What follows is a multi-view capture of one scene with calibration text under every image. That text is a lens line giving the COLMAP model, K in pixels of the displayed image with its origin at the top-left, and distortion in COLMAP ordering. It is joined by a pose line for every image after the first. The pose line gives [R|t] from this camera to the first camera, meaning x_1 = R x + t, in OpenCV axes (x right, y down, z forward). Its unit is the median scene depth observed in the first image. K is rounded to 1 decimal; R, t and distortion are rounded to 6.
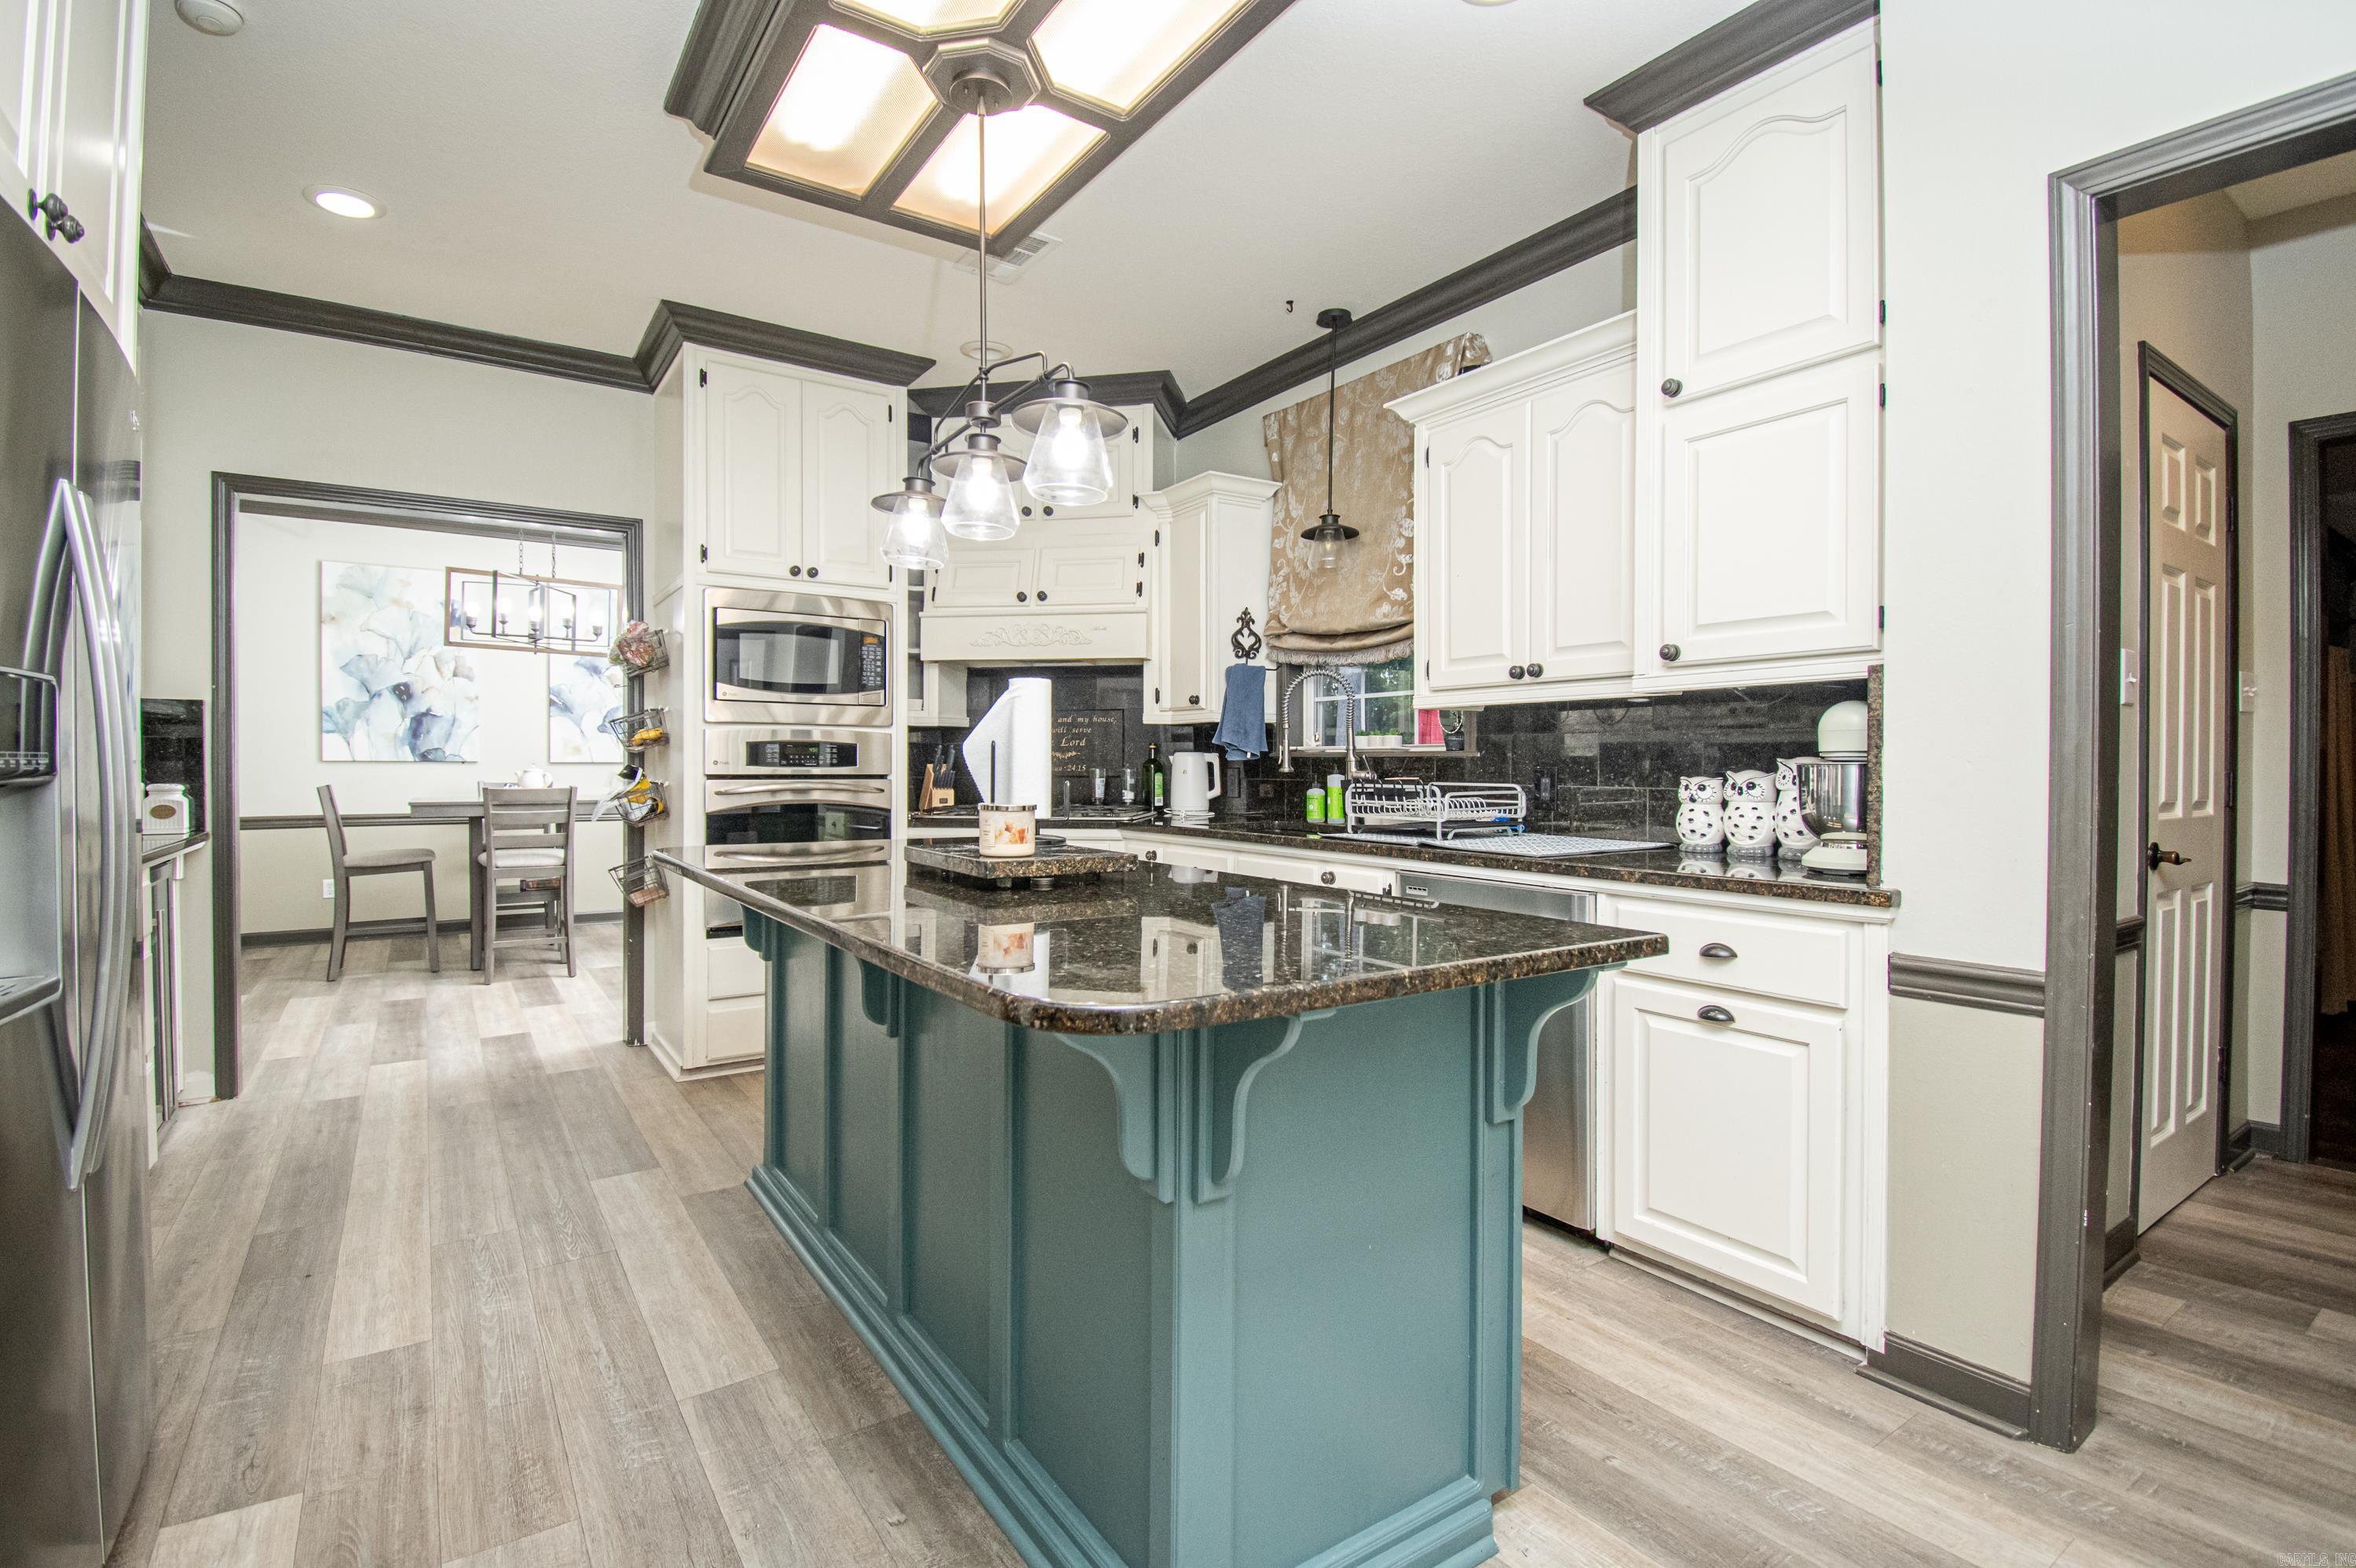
lens RADIAL K [[1048.1, 0, 1173.3], [0, 1048.1, 774.4], [0, 0, 1]] dist [0.002529, -0.011043]
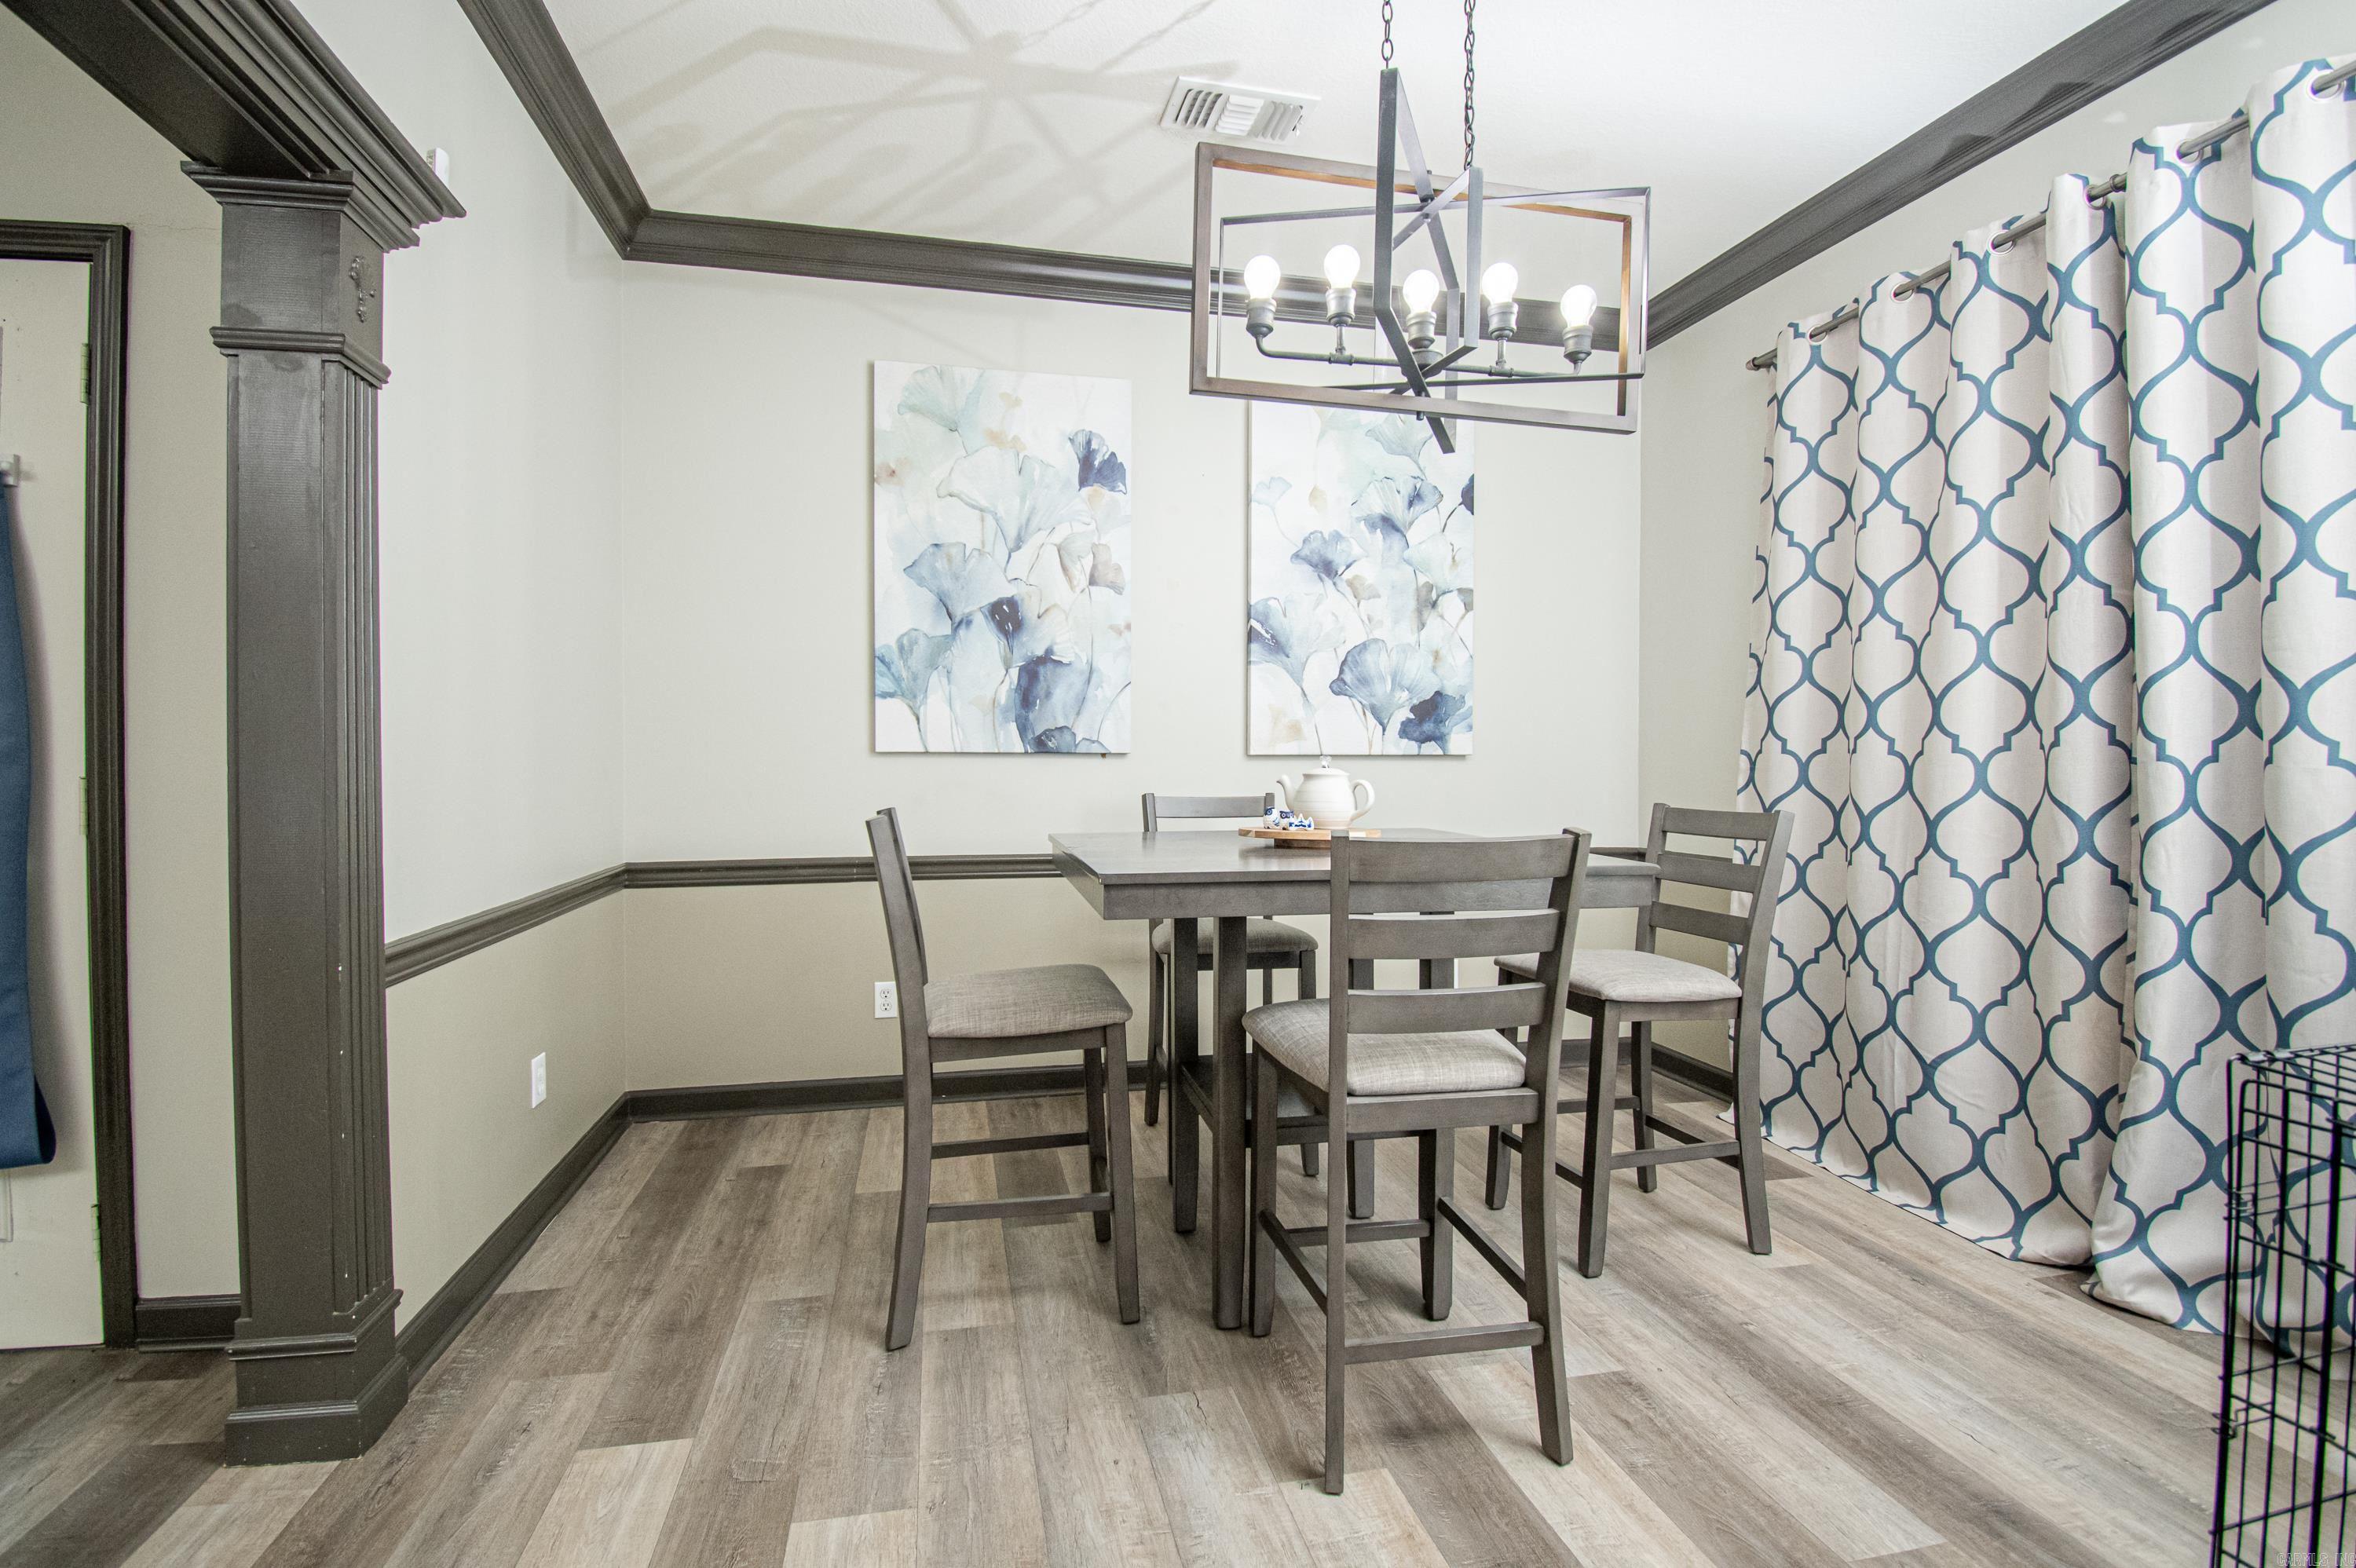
lens RADIAL K [[1048.1, 0, 1189.2], [0, 1048.1, 766.5], [0, 0, 1]] dist [0.002529, -0.011043]
pose [[0.928484, -0.000936, -0.371372, -0.468536], [-0.001220, 0.999984, -0.005571, -0.003603], [0.371371, 0.005625, 0.928467, 0.565471]]
